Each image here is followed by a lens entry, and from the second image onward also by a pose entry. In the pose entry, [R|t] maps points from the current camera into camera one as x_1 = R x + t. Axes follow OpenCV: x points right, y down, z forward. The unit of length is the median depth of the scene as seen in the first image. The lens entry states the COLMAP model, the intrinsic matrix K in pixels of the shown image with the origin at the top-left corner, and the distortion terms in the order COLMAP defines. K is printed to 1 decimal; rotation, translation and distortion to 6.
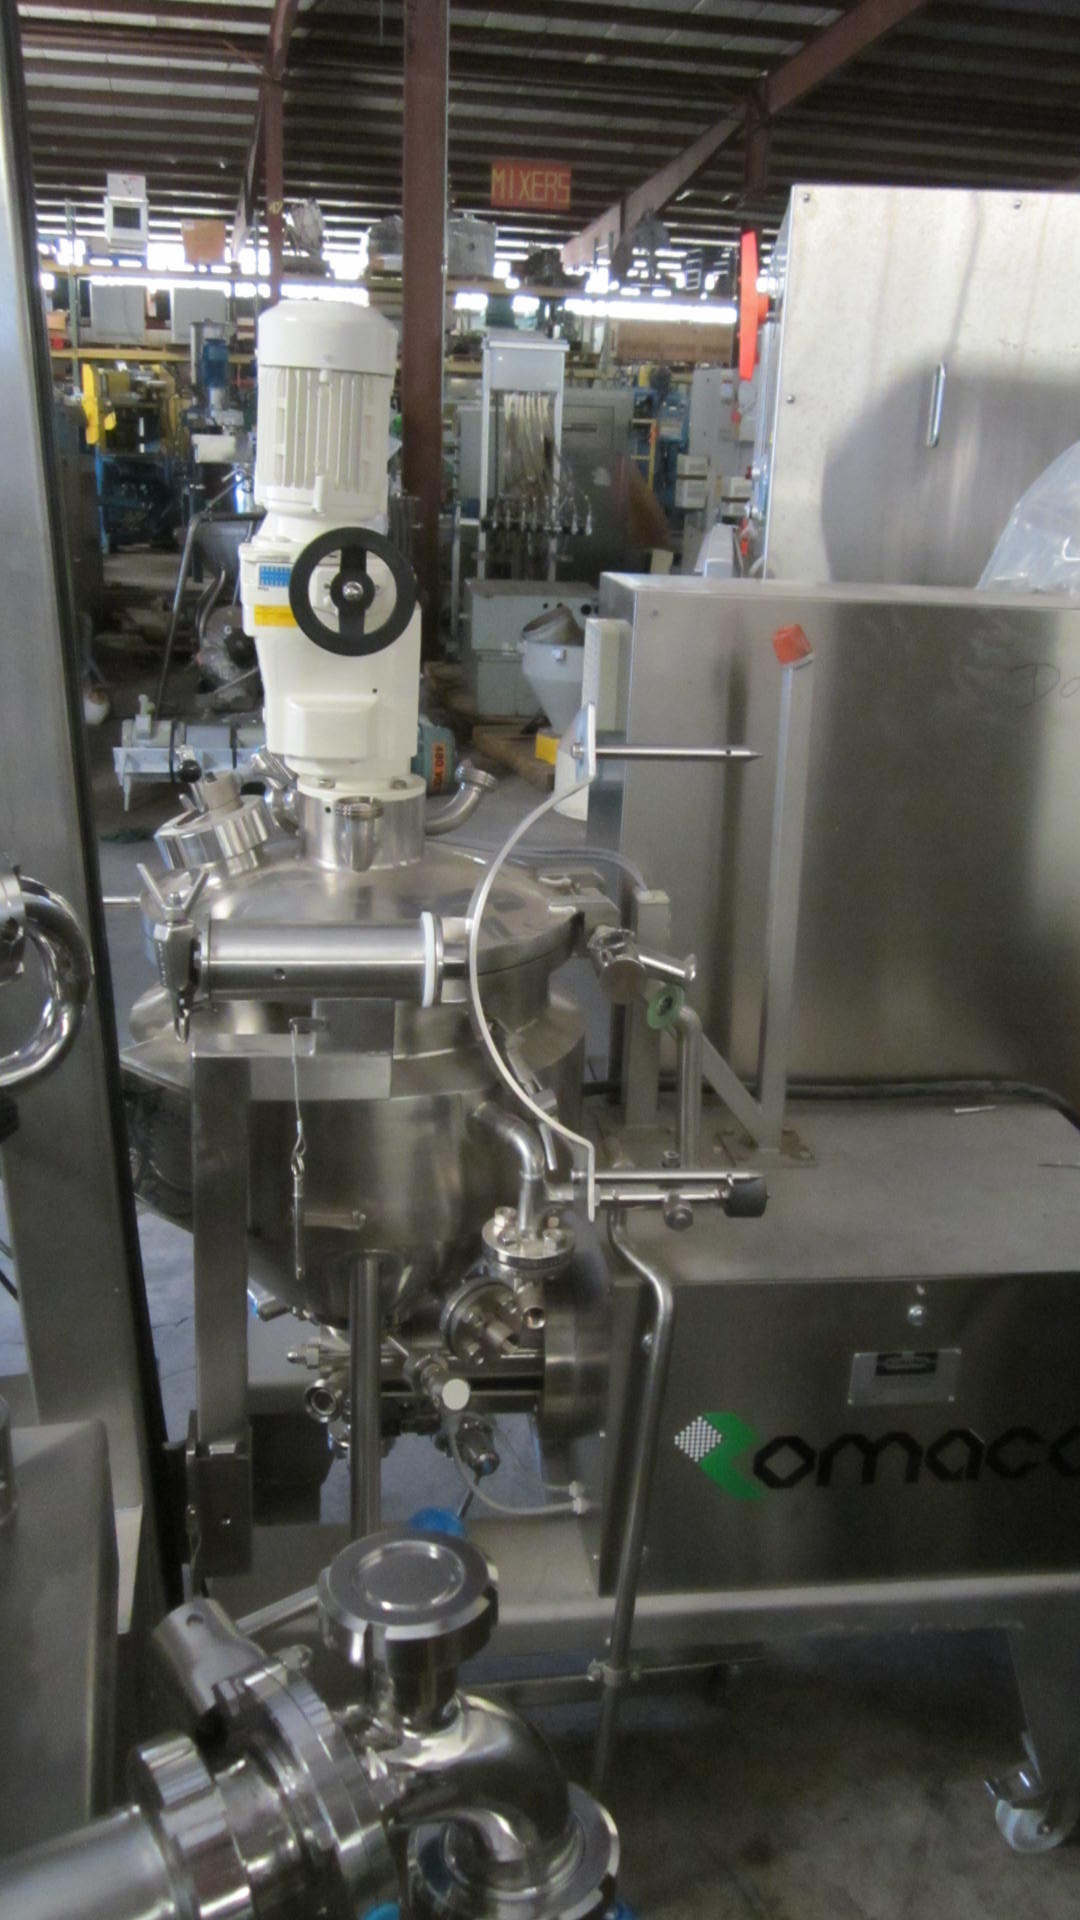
lens RADIAL K [[1516.0, 0, 534.9], [0, 1516.0, 891.9], [0, 0, 1]] dist [-0.003199, -0.003007]
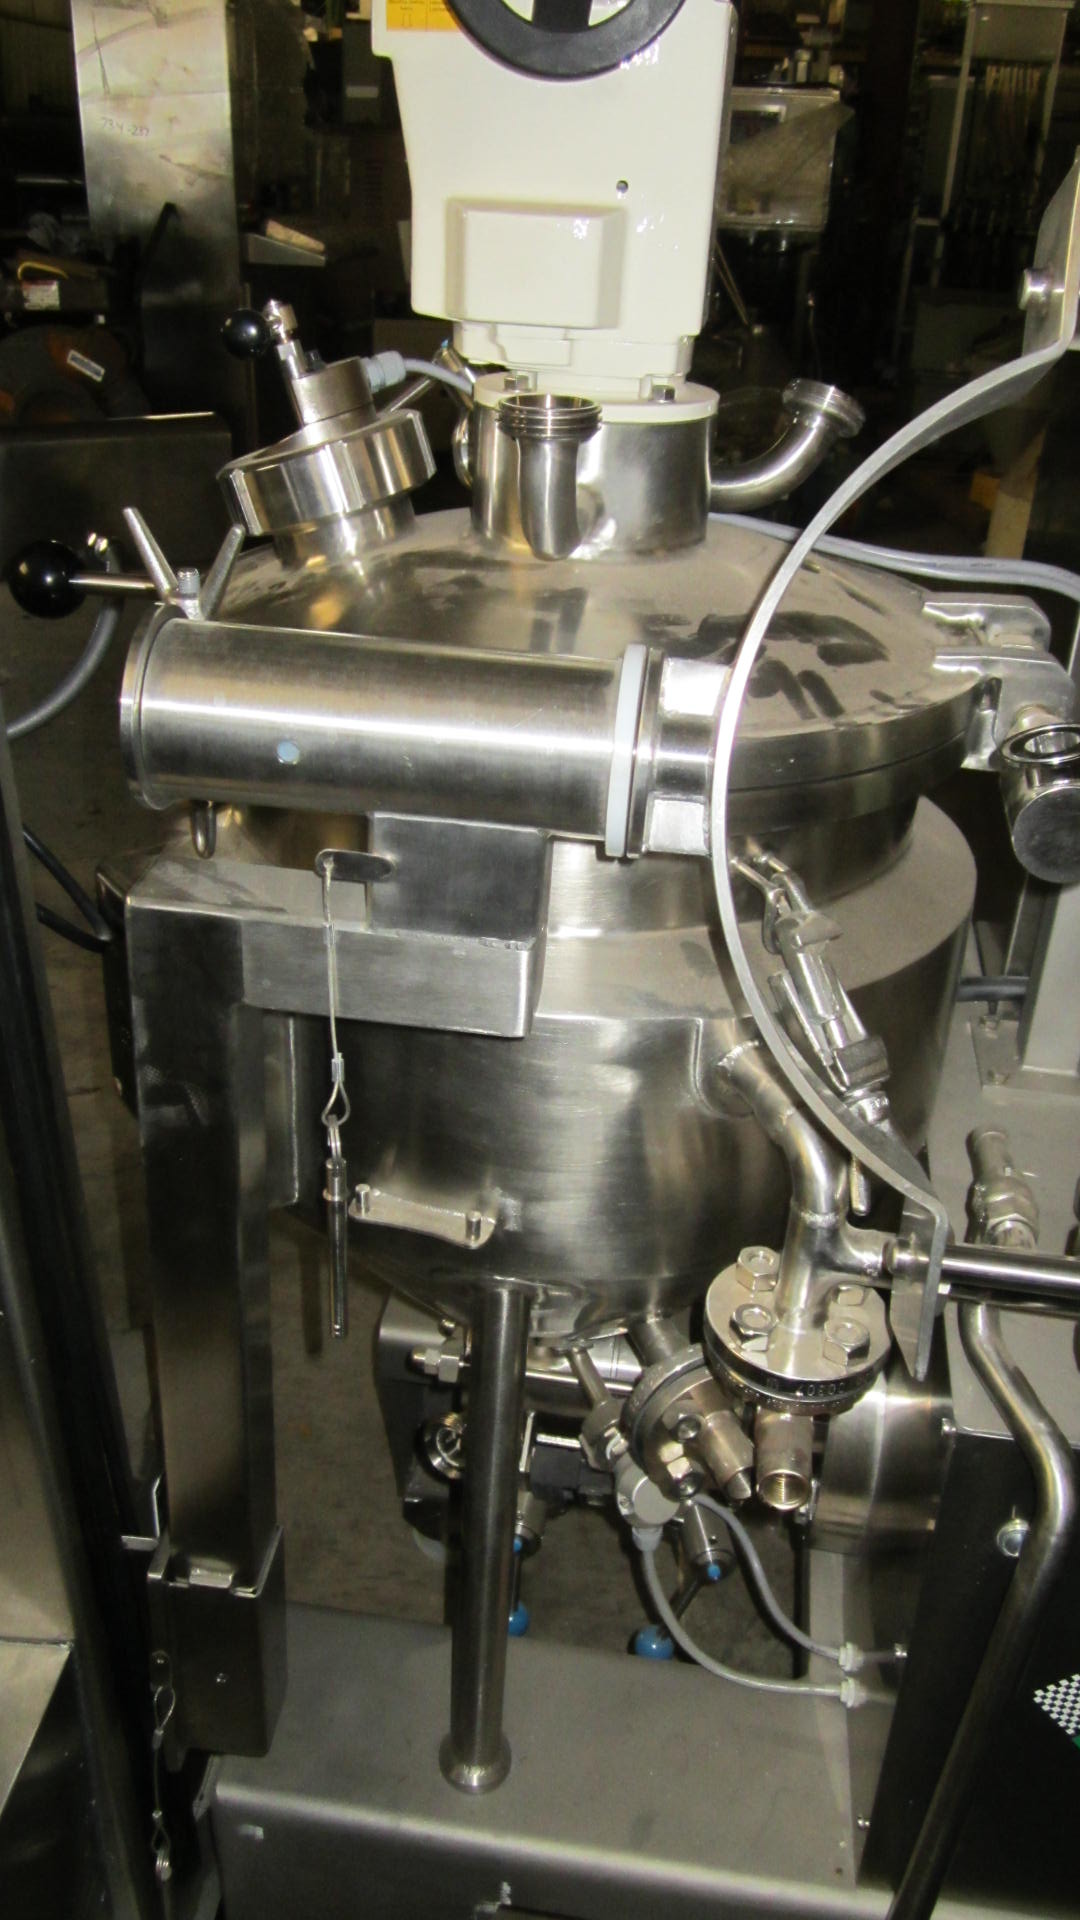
lens RADIAL K [[1516.0, 0, 534.9], [0, 1516.0, 891.9], [0, 0, 1]] dist [-0.003199, -0.003007]
pose [[0.961396, 0.122245, -0.246524, 0.015644], [-0.079998, 0.981374, 0.174660, 0.006857], [0.263283, -0.148196, 0.953268, 0.453599]]
